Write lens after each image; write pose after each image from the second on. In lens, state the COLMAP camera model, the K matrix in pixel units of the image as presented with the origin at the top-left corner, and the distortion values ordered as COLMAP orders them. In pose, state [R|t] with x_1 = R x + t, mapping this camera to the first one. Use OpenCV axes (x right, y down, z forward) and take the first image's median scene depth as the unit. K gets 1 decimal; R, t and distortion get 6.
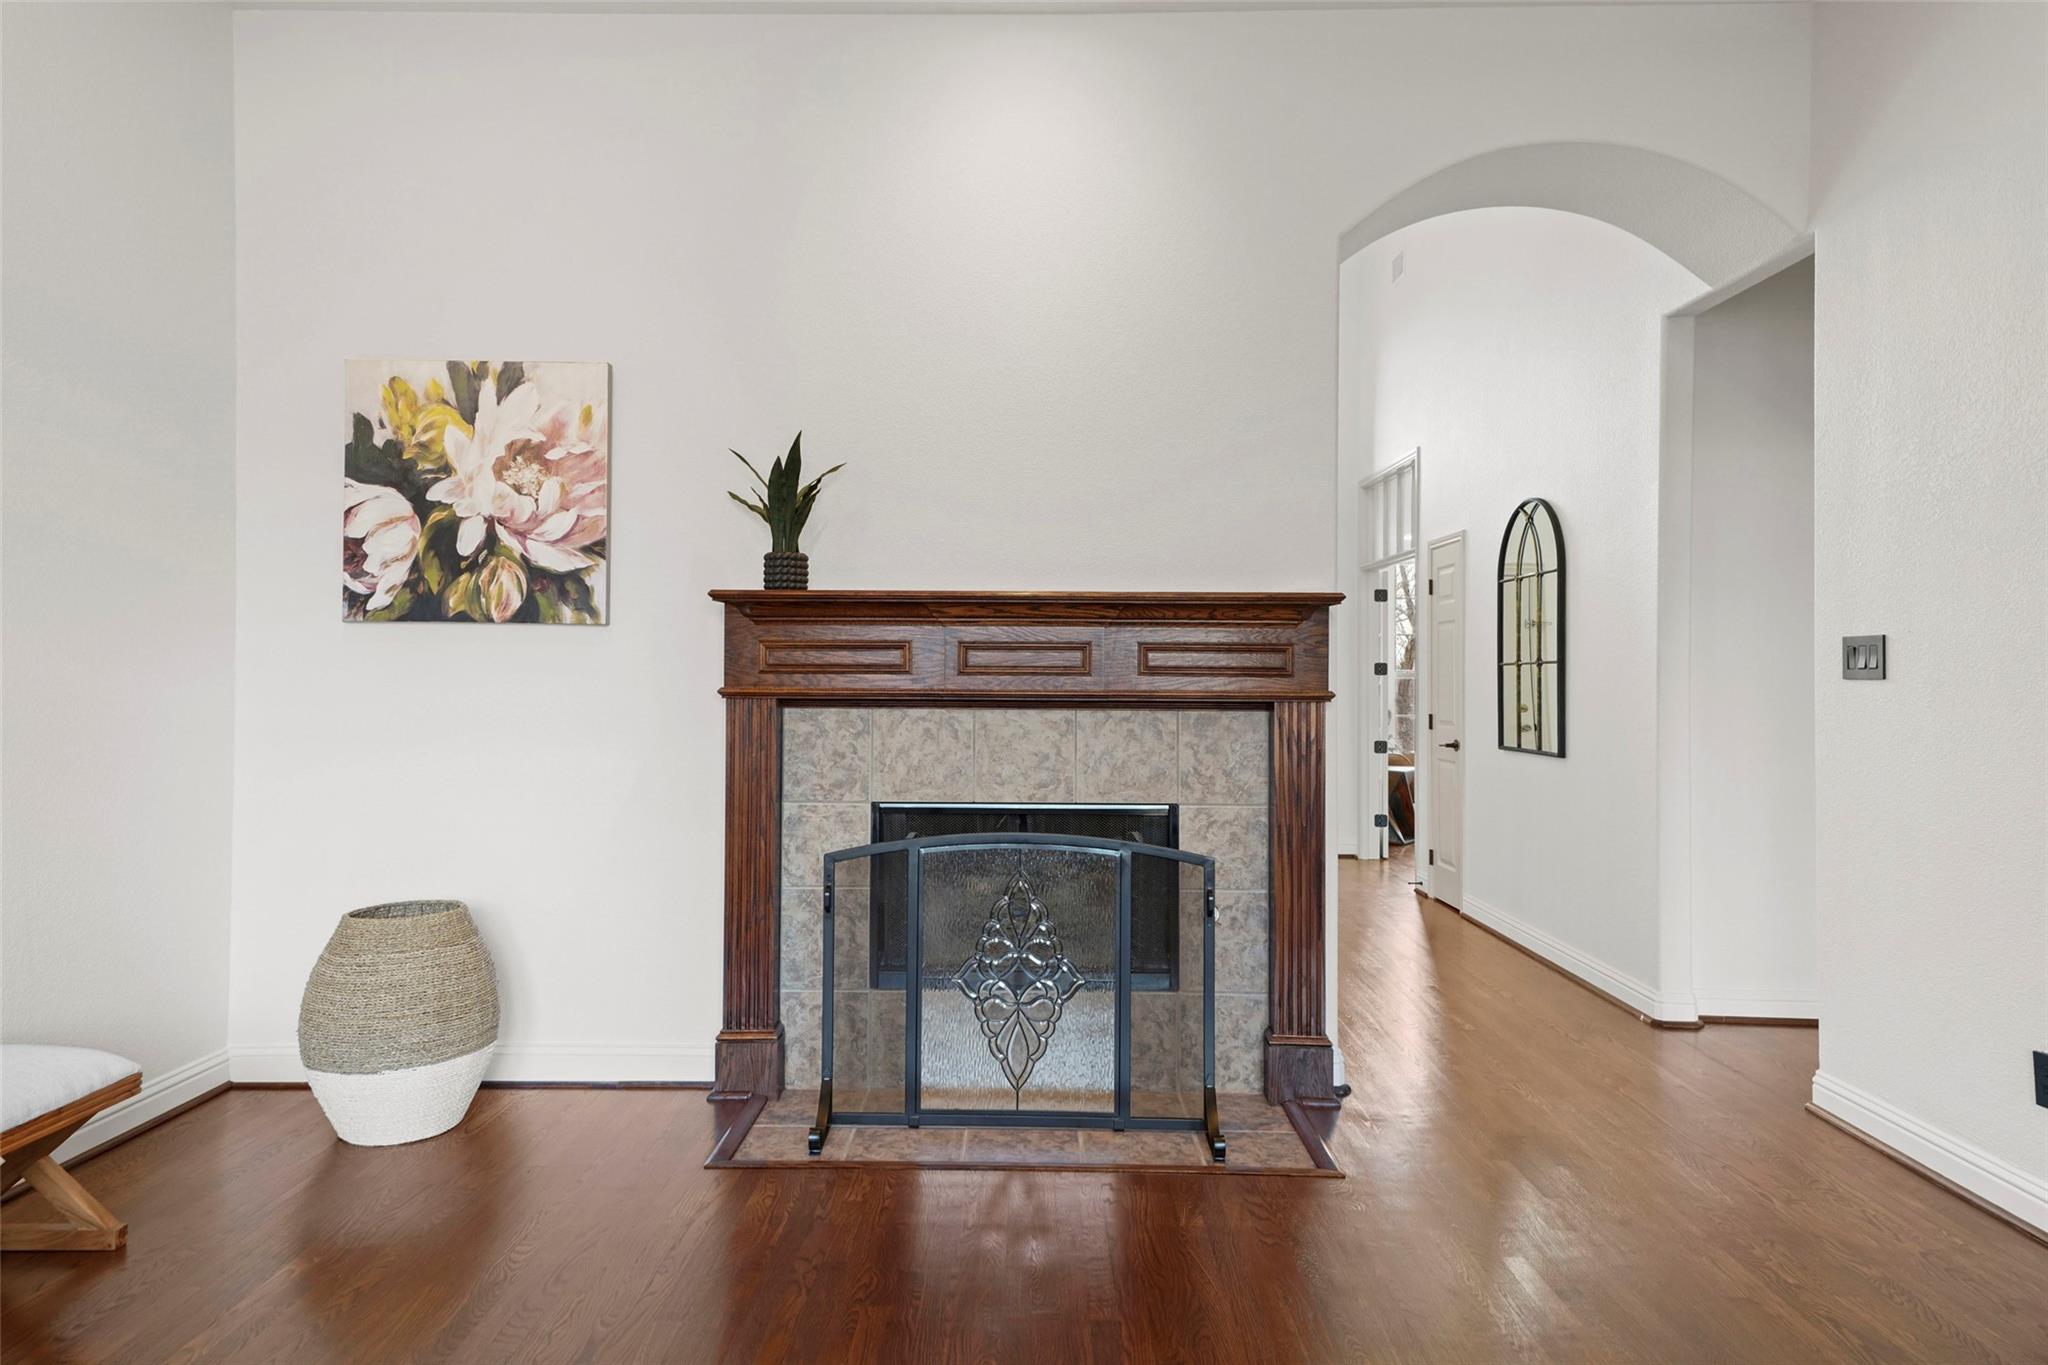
lens RADIAL K [[1252.7, 0, 1019.3], [0, 1252.7, 663.0], [0, 0, 1]] dist [0.044243, -0.001685]
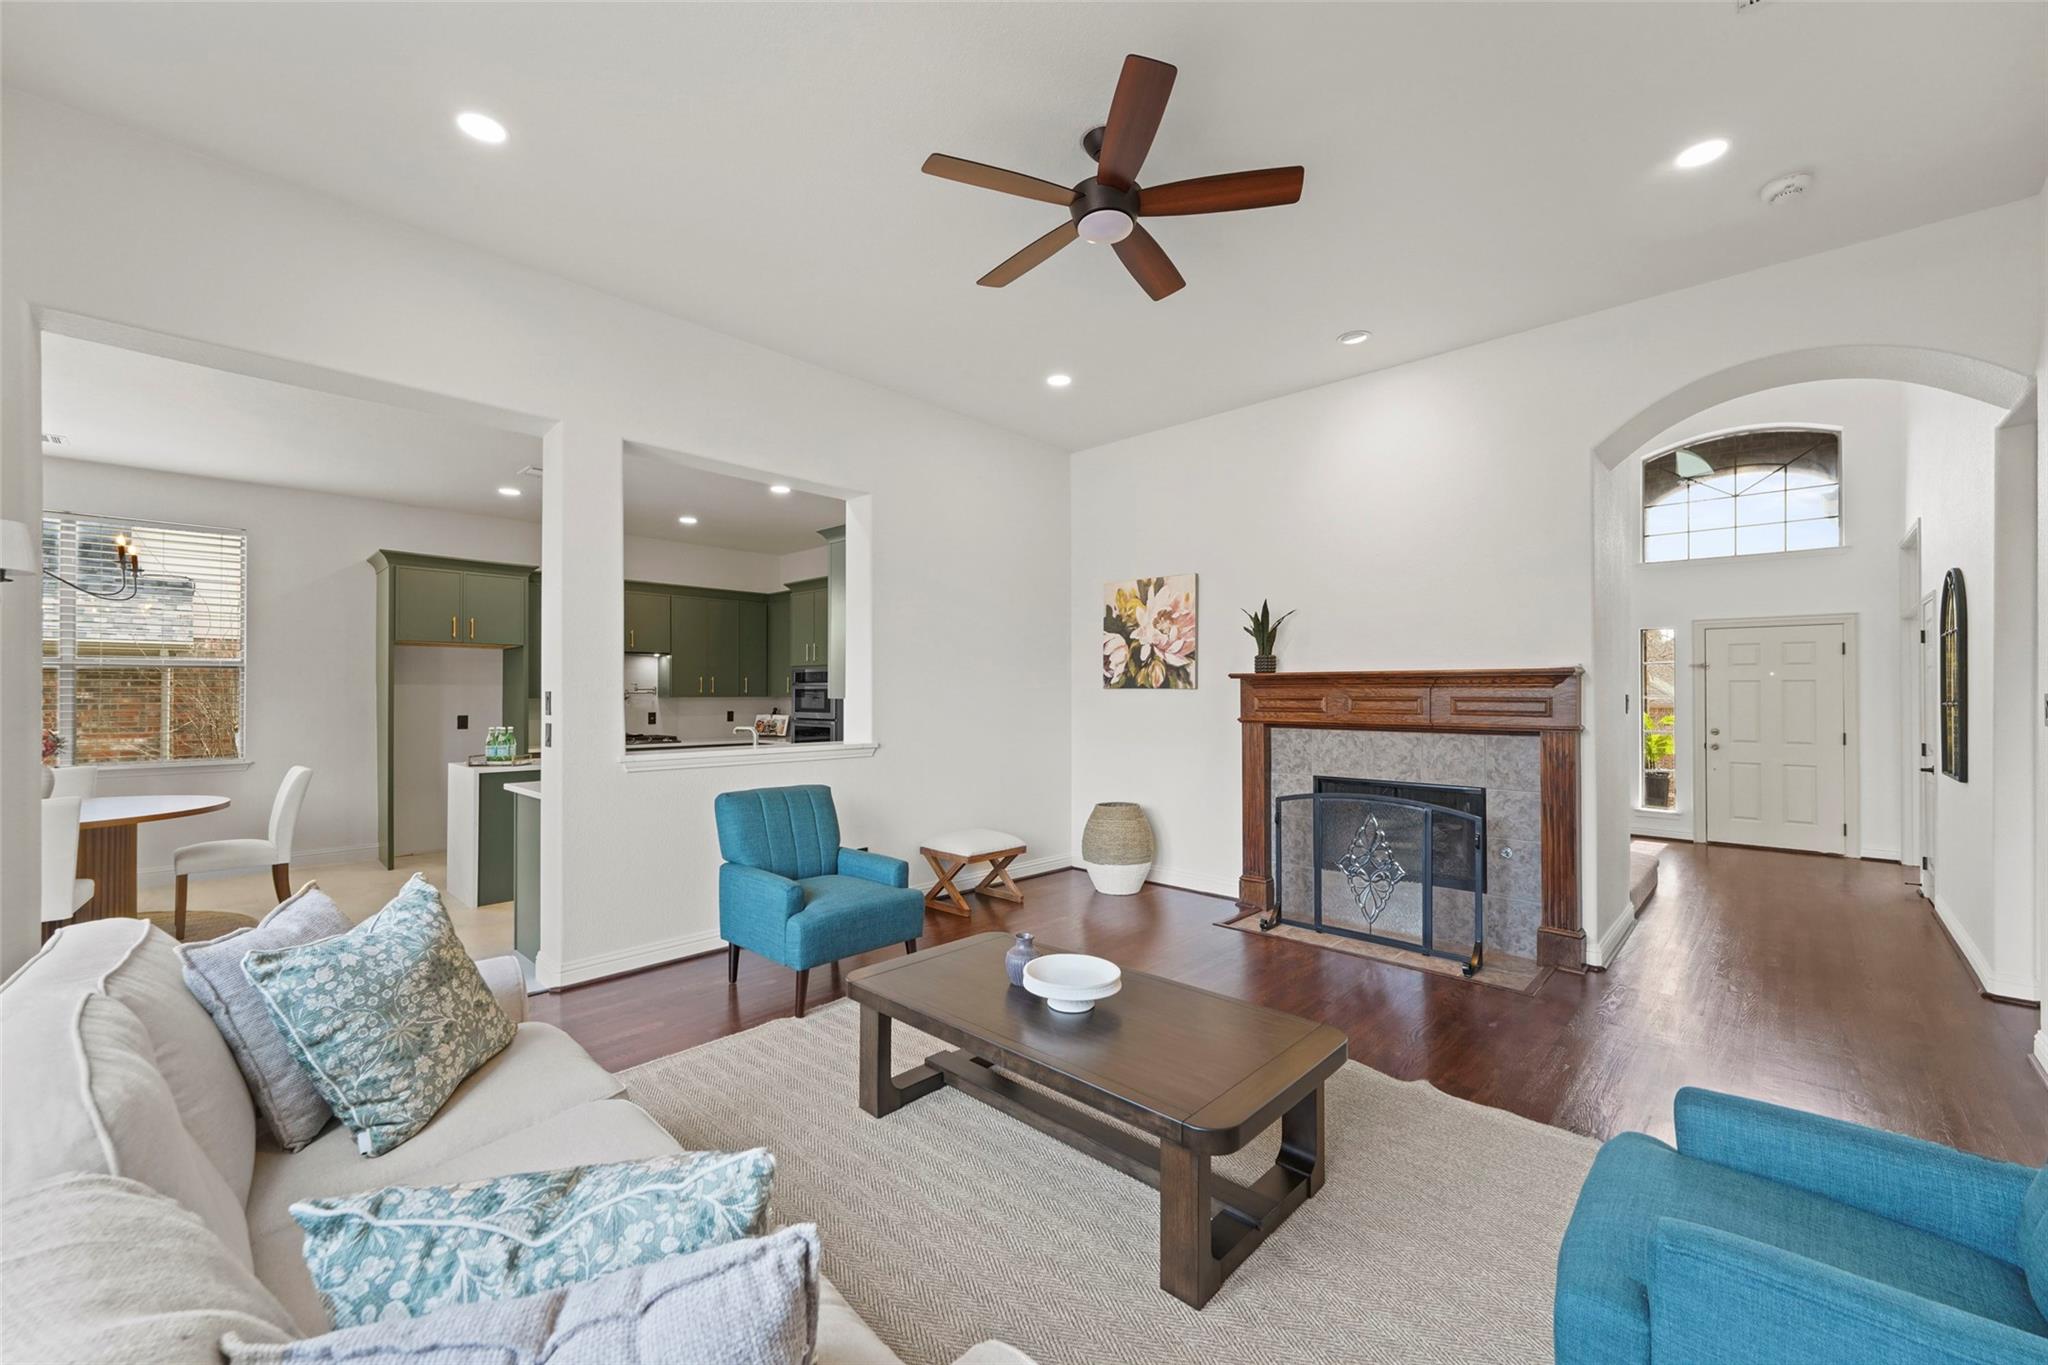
lens RADIAL K [[817.1, 0, 1006.9], [0, 817.1, 687.9], [0, 0, 1]] dist [0.020529, -0.000030]
pose [[0.732799, -0.009274, -0.680382, 0.423220], [0.009162, 0.999951, -0.003762, -0.030008], [0.680383, -0.003477, 0.732848, -0.307620]]
